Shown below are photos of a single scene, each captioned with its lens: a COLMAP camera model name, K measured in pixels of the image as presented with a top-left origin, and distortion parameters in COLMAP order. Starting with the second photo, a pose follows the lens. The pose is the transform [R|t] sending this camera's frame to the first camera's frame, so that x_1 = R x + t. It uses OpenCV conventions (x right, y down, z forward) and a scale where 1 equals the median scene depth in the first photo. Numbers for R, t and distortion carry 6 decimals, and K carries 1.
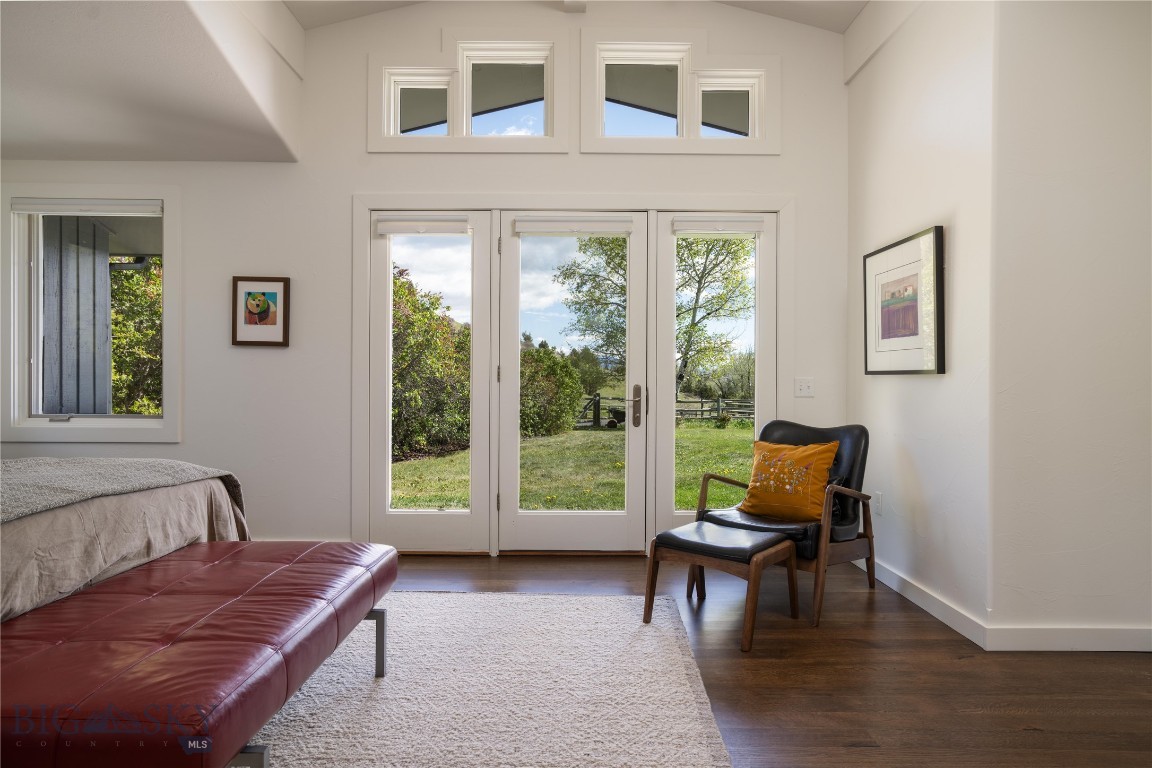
lens RADIAL K [[692.0, 0, 575.5], [0, 692.0, 381.3], [0, 0, 1]] dist [0.004963, 0.002181]
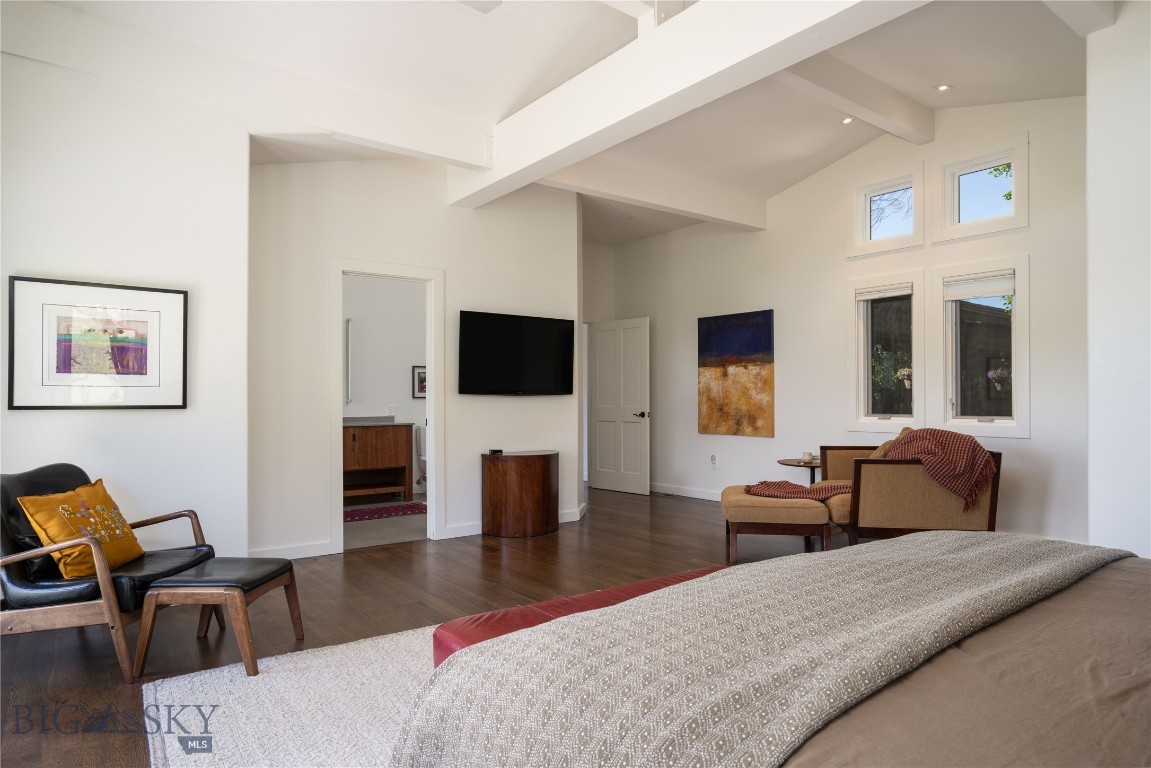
lens RADIAL K [[683.7, 0, 574.7], [0, 683.7, 389.3], [0, 0, 1]] dist [-0.001386, -0.000135]
pose [[-0.606269, 0.011605, 0.795175, -0.648018], [-0.000679, 0.999886, -0.015110, -0.020915], [-0.795260, -0.009700, -0.606191, 0.867811]]
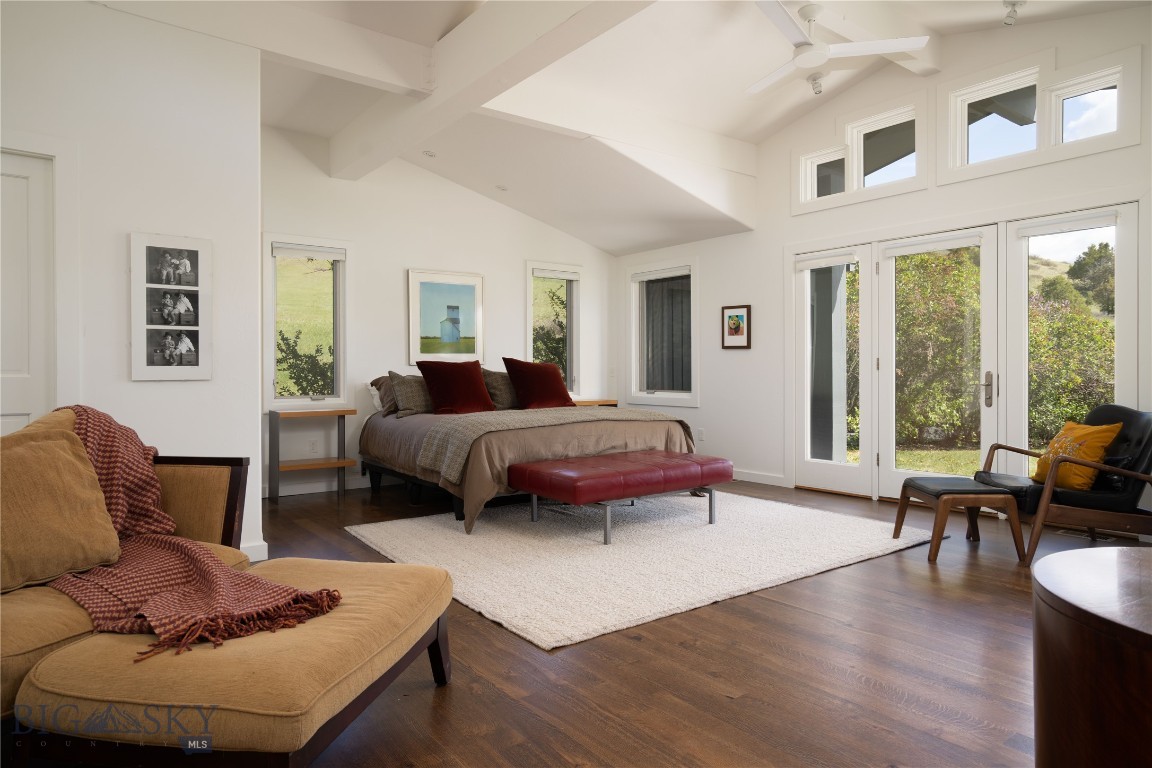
lens RADIAL K [[692.0, 0, 573.6], [0, 692.0, 380.8], [0, 0, 1]] dist [0.004963, 0.002181]
pose [[0.616283, 0.005541, -0.787505, 0.580195], [0.008435, 0.999871, 0.013637, -0.001875], [0.787479, -0.015047, 0.616157, -0.287043]]
